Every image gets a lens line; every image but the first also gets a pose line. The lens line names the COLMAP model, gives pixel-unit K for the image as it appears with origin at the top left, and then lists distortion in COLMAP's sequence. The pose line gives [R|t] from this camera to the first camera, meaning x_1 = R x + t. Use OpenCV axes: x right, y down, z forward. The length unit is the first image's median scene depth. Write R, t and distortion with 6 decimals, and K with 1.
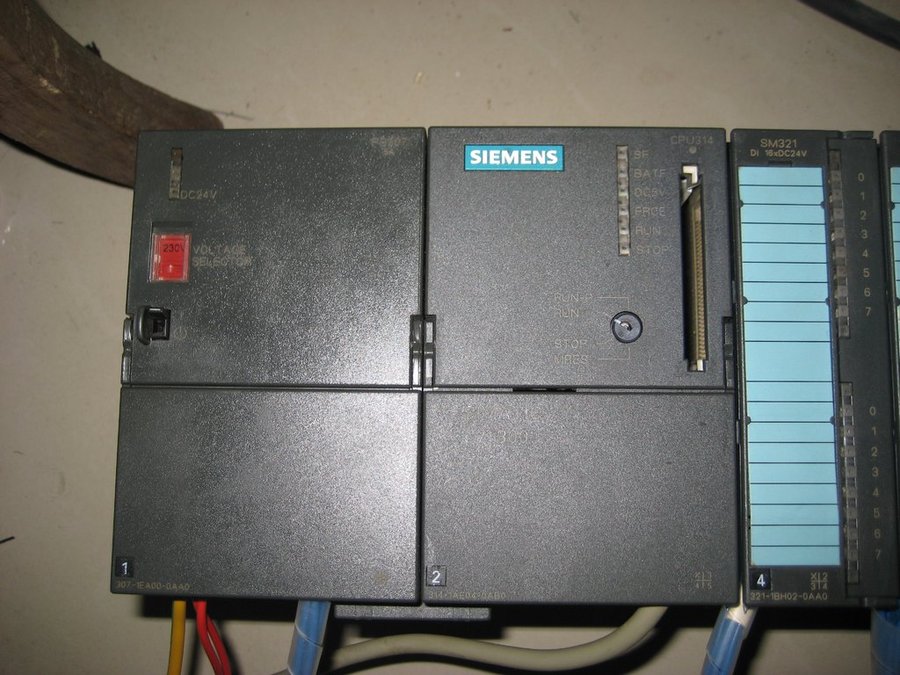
lens RADIAL K [[952.4, 0, 450.0], [0, 952.4, 337.5], [0, 0, 1]] dist [-0.171909, 0.258370]
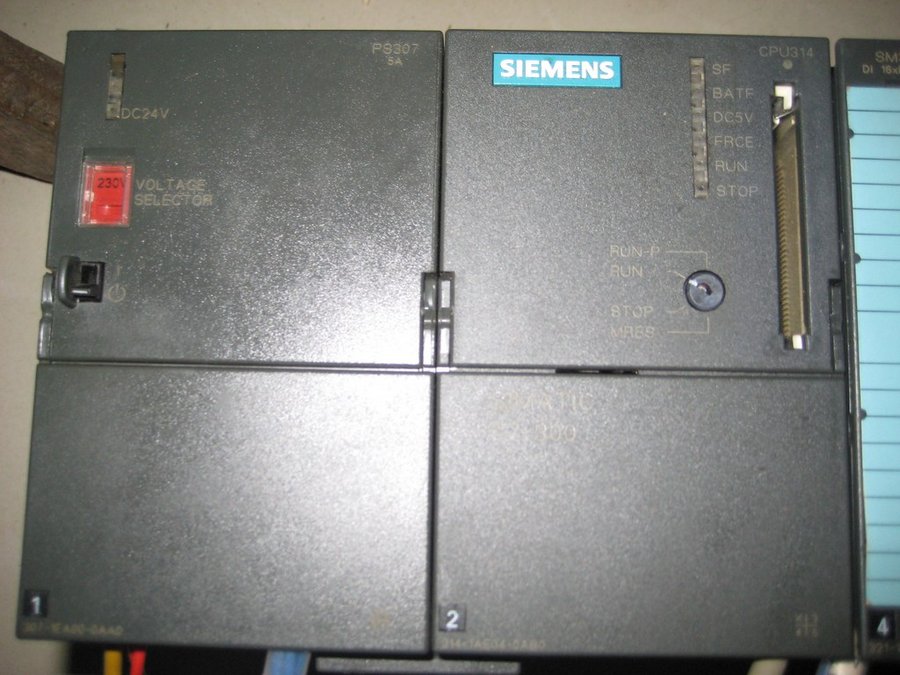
lens RADIAL K [[952.4, 0, 450.0], [0, 952.4, 337.5], [0, 0, 1]] dist [-0.171909, 0.258370]
pose [[0.999873, 0.009868, 0.012541, -0.027264], [-0.009798, 0.999936, -0.005587, 0.032660], [-0.012595, 0.005463, 0.999906, 0.242280]]
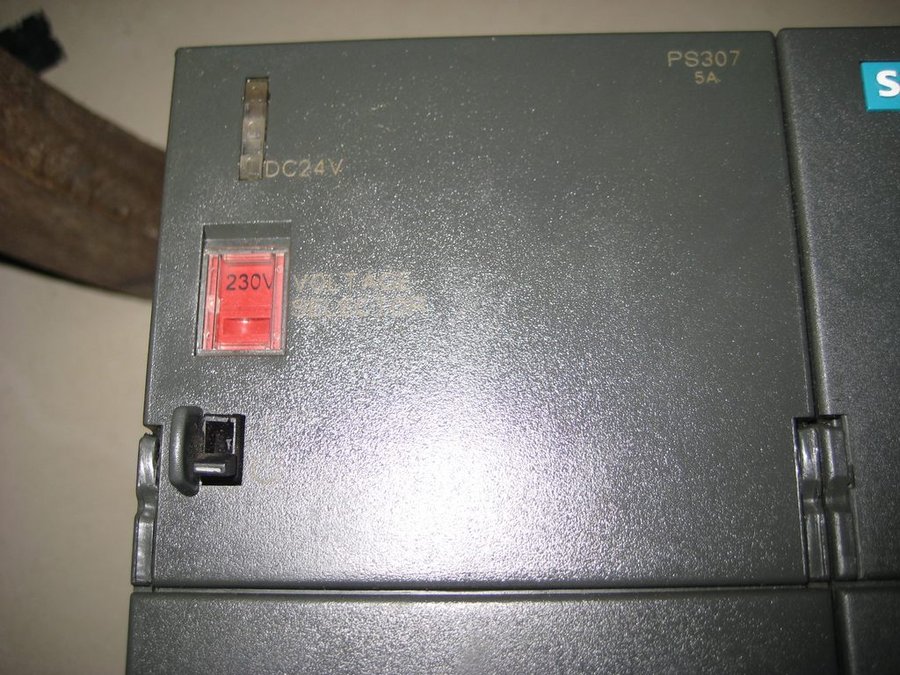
lens RADIAL K [[952.4, 0, 450.0], [0, 952.4, 337.5], [0, 0, 1]] dist [-0.171909, 0.258370]
pose [[0.999714, -0.018956, -0.014547, -0.192590], [0.017099, 0.992795, -0.118599, -0.011318], [0.016690, 0.118316, 0.992836, 0.552417]]
